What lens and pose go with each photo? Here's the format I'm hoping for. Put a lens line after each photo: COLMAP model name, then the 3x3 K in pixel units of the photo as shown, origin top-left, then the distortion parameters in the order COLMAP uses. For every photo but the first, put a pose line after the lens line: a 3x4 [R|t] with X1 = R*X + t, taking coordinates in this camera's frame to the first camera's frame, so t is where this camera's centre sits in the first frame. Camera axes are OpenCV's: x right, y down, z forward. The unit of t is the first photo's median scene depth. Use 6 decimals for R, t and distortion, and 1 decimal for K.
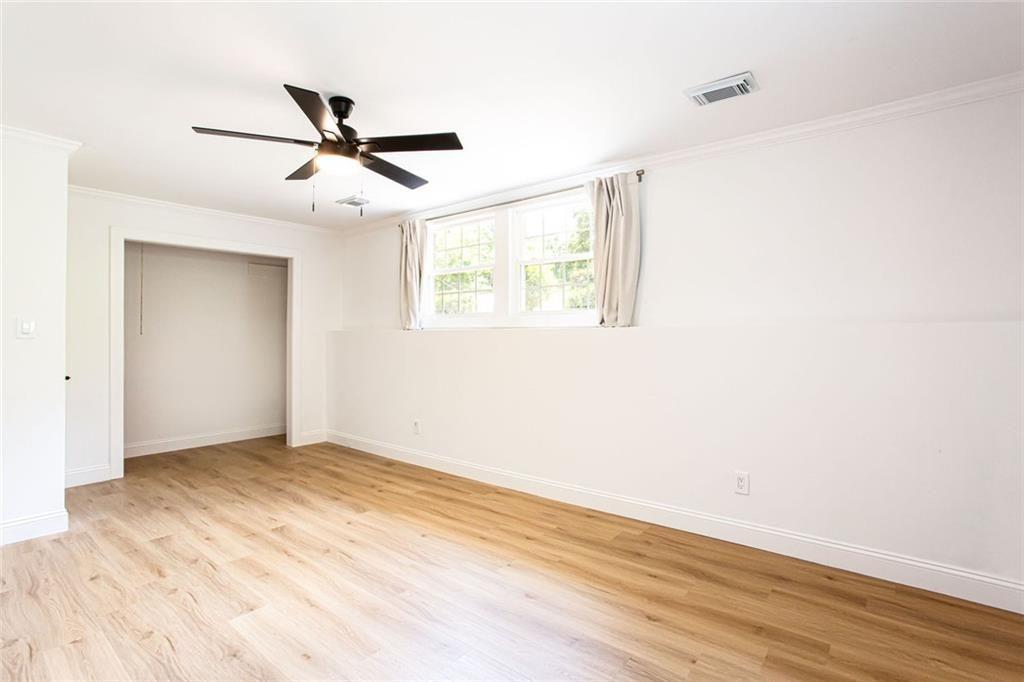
lens RADIAL K [[495.9, 0, 504.5], [0, 495.9, 338.1], [0, 0, 1]] dist [-0.068874, 0.035174]
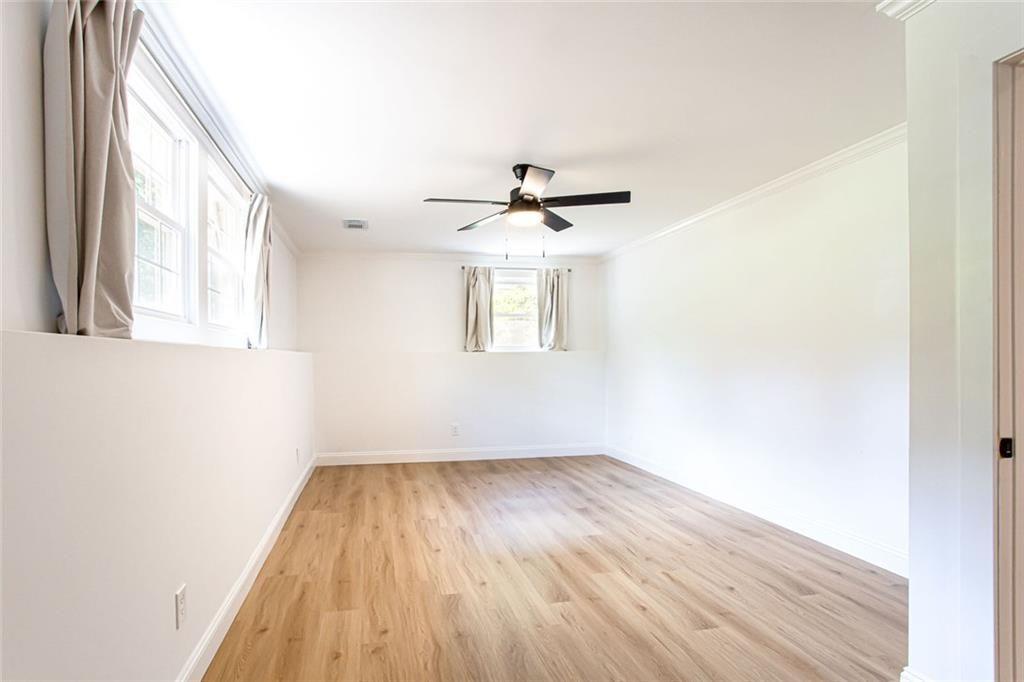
lens RADIAL K [[495.9, 0, 504.5], [0, 495.9, 338.1], [0, 0, 1]] dist [-0.068874, 0.035174]
pose [[-0.807250, 0.027638, 0.589563, -0.884890], [0.009266, 0.999373, -0.034163, -0.005794], [-0.590137, -0.022115, -0.807000, 1.733705]]
